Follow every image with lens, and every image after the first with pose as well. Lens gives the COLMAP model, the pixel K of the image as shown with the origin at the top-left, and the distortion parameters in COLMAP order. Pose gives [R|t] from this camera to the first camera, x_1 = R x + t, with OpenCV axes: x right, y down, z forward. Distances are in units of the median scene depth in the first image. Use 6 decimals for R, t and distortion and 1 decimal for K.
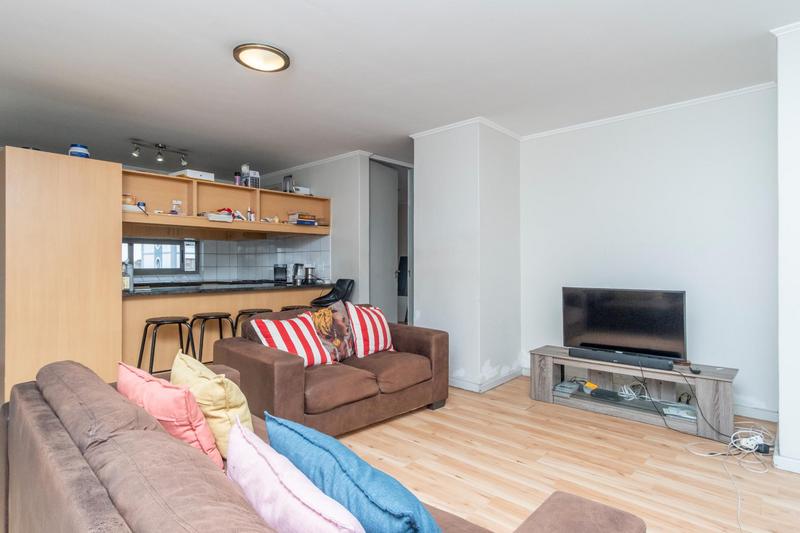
lens RADIAL K [[421.7, 0, 405.0], [0, 421.7, 271.1], [0, 0, 1]] dist [-0.000337, 0.005468]
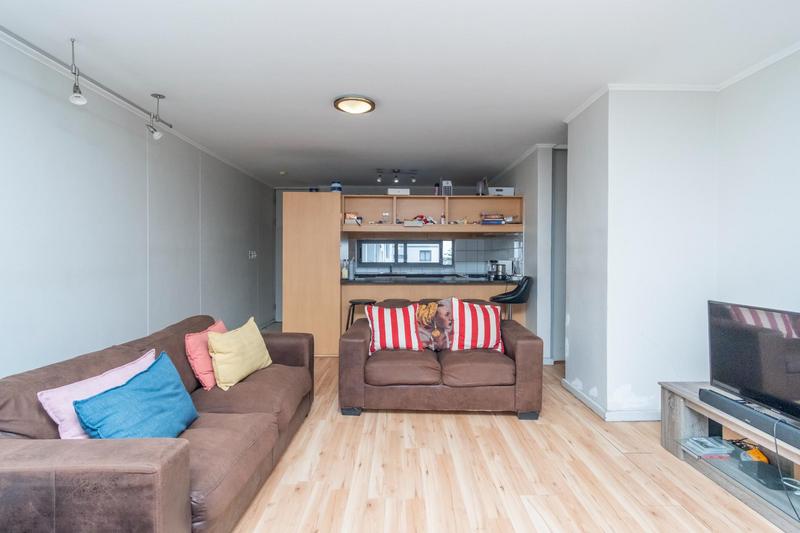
lens RADIAL K [[421.7, 0, 406.5], [0, 421.7, 259.4], [0, 0, 1]] dist [-0.000337, 0.005468]
pose [[0.687163, 0.007745, -0.726462, 0.497023], [-0.014299, 0.999894, -0.002865, -0.018471], [0.726362, 0.012357, 0.687201, 0.145297]]
